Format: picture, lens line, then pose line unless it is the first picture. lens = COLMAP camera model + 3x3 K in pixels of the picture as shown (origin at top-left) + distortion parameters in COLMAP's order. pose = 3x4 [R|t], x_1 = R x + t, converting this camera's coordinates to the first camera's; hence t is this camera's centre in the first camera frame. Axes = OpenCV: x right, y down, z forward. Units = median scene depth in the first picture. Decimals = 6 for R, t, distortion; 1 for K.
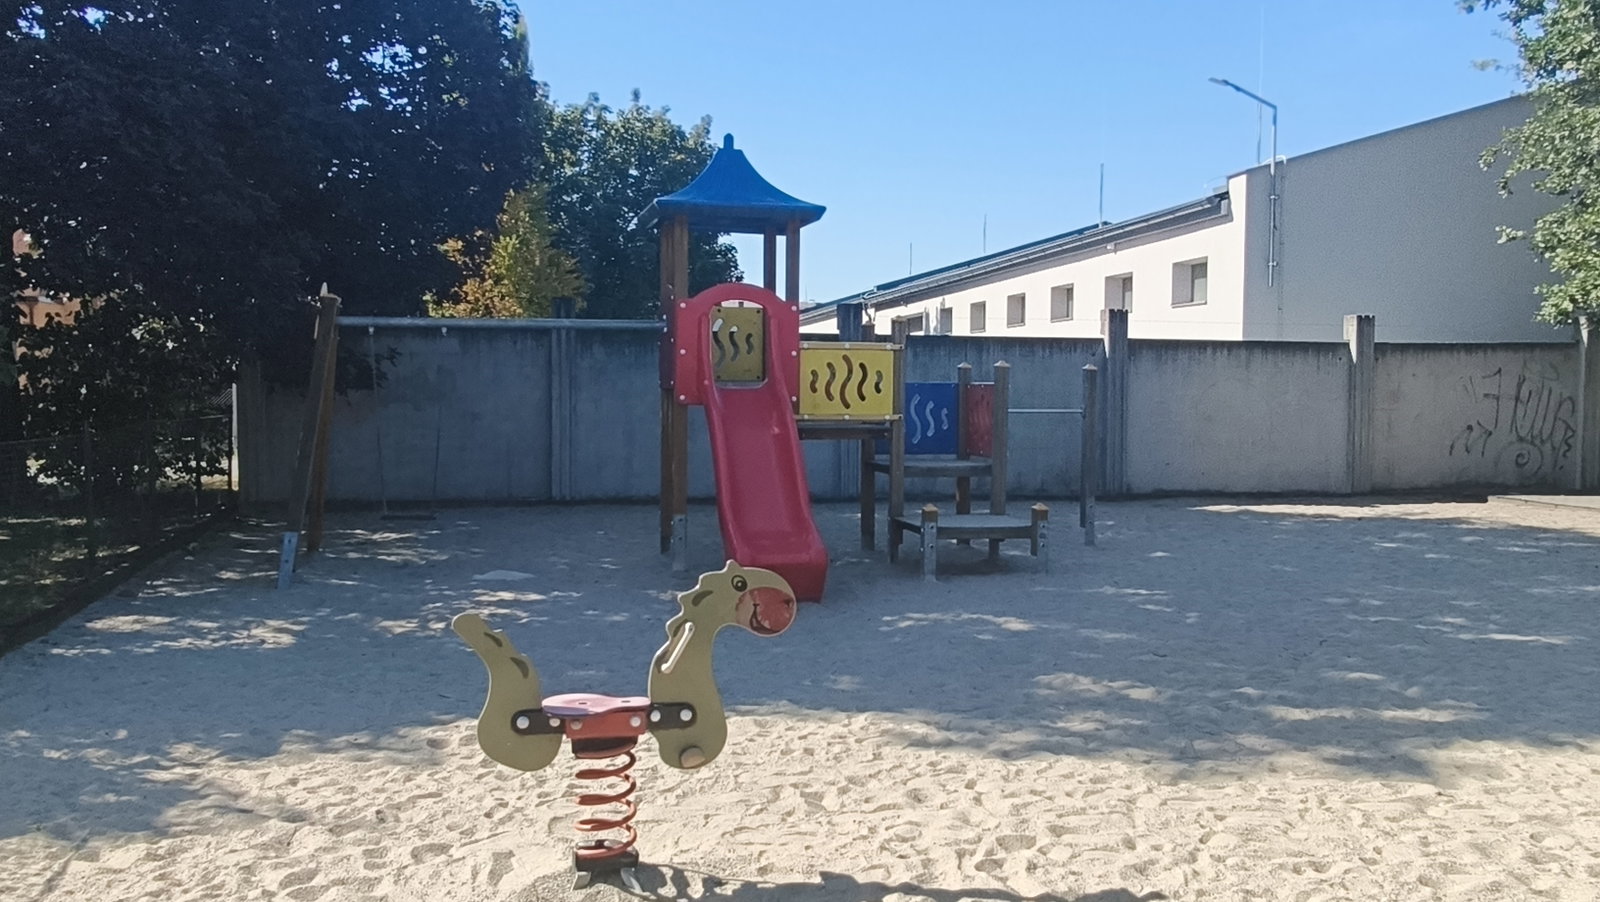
lens RADIAL K [[1338.0, 0, 796.0], [0, 1338.0, 466.1], [0, 0, 1]] dist [-0.010410, -0.011096]
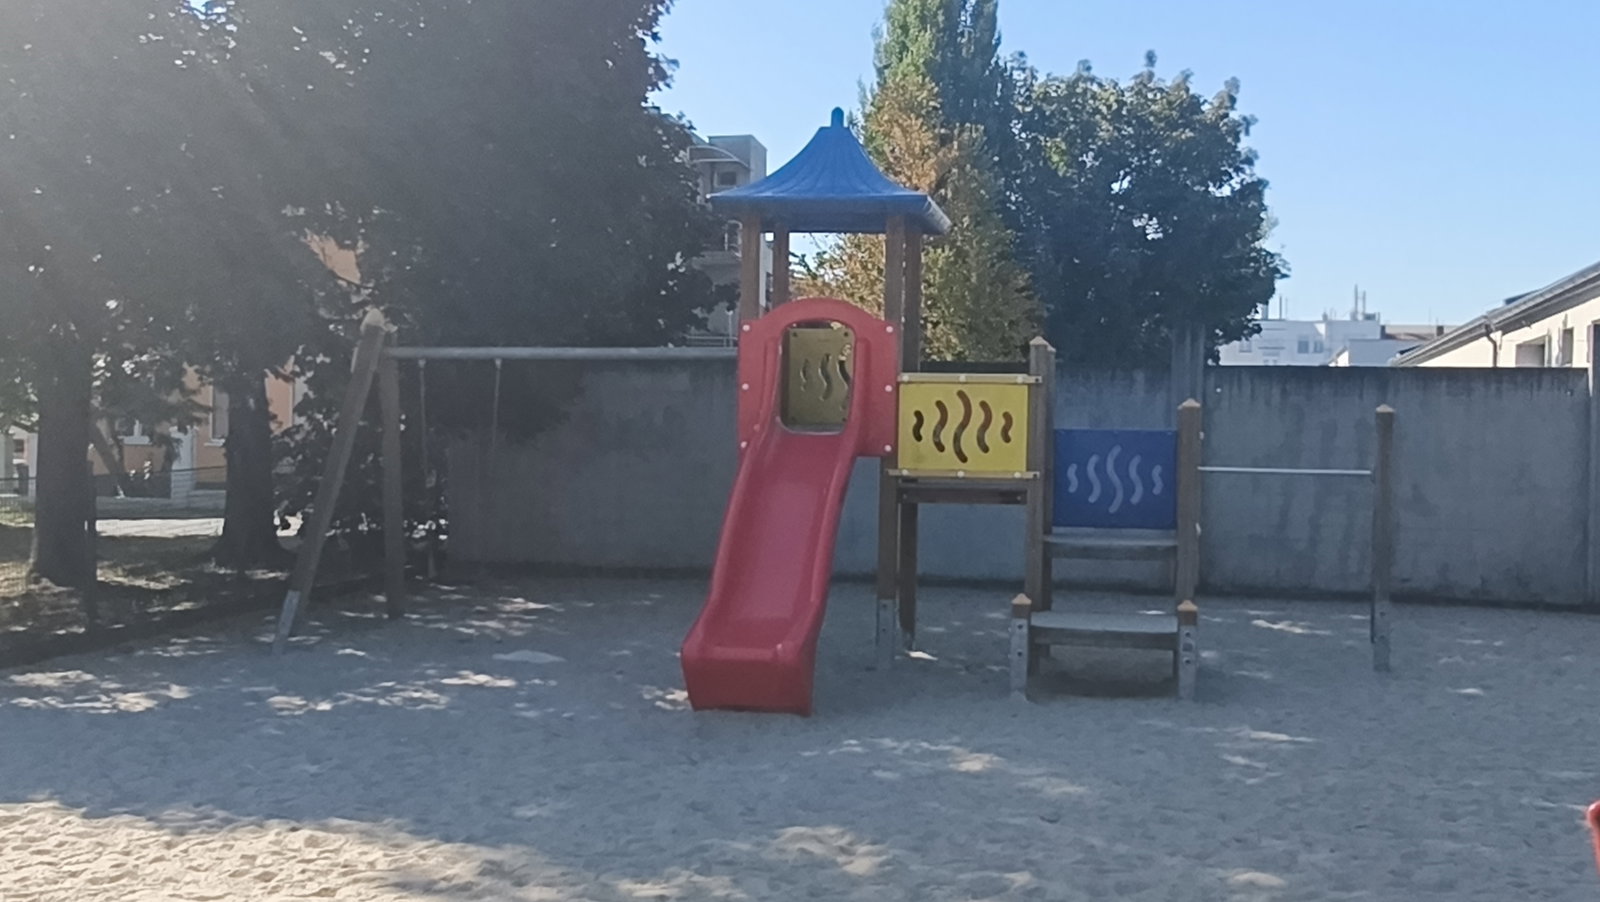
lens RADIAL K [[1730.5, 0, 804.0], [0, 1730.5, 457.4], [0, 0, 1]] dist [-0.001879, 0.000000]
pose [[0.912338, 0.014457, -0.409184, 0.218598], [-0.034612, 0.998522, -0.041892, -0.001497], [0.407973, 0.052382, 0.911490, 0.052513]]
